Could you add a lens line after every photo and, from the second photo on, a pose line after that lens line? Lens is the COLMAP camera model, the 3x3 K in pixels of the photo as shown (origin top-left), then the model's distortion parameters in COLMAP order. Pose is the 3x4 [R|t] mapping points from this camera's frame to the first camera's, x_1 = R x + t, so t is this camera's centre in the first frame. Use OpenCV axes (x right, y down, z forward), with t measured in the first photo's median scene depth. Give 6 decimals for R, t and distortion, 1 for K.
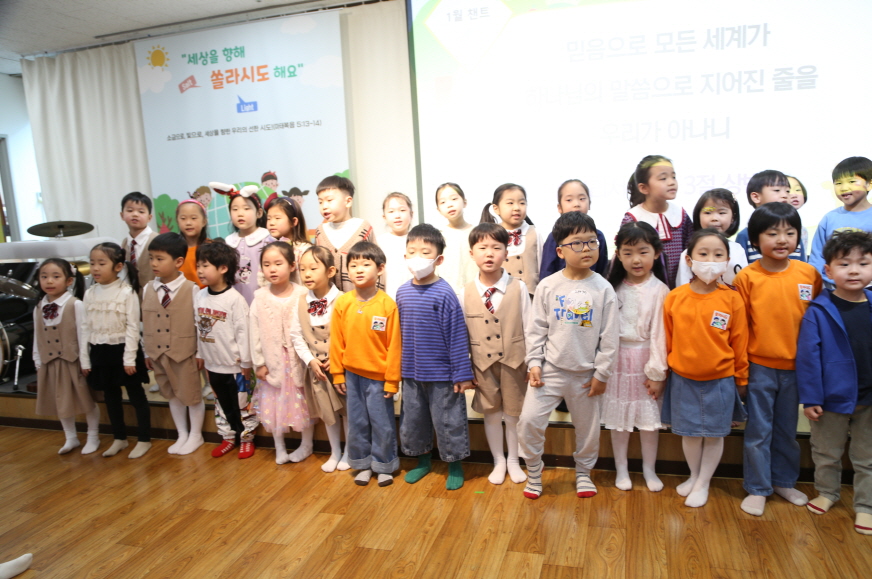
lens RADIAL K [[646.3, 0, 442.6], [0, 646.3, 298.7], [0, 0, 1]] dist [-0.100651, 0.080517]
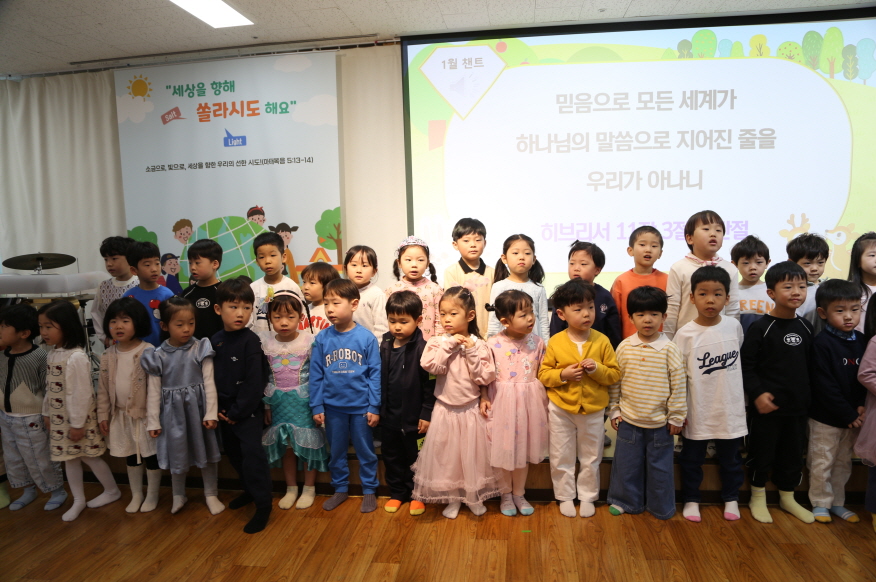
lens RADIAL K [[612.3, 0, 445.3], [0, 612.3, 295.8], [0, 0, 1]] dist [-0.116466, 0.073463]
pose [[0.988057, 0.005976, 0.153973, -0.155230], [0.001850, 0.998716, -0.050634, -0.015424], [-0.154078, 0.050314, 0.986777, 0.045987]]
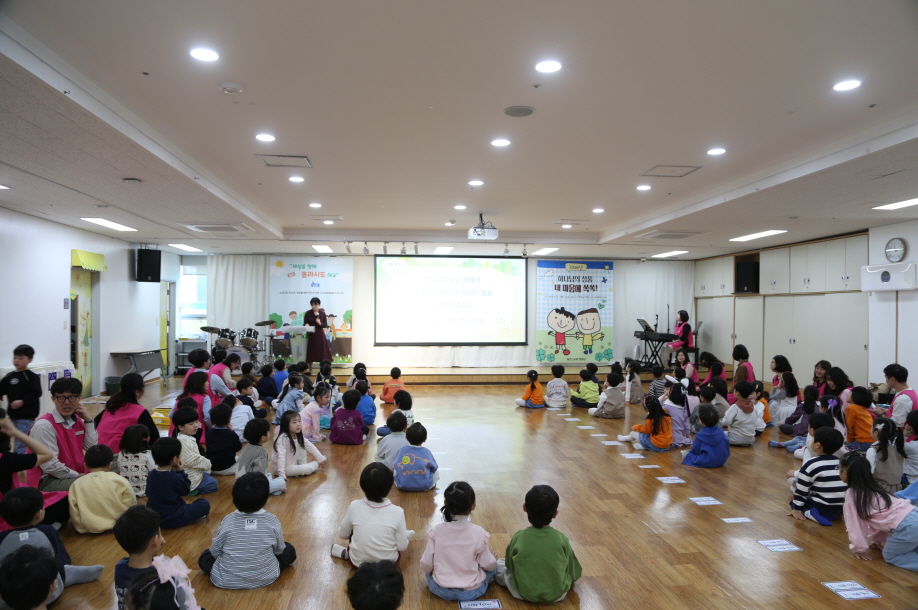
lens RADIAL K [[641.7, 0, 466.7], [0, 641.7, 310.0], [0, 0, 1]] dist [-0.116466, 0.073463]
pose [[0.922655, 0.061464, 0.380695, -0.943538], [0.008636, 0.983675, -0.179748, 0.408549], [-0.385529, 0.169133, 0.907062, -2.283282]]
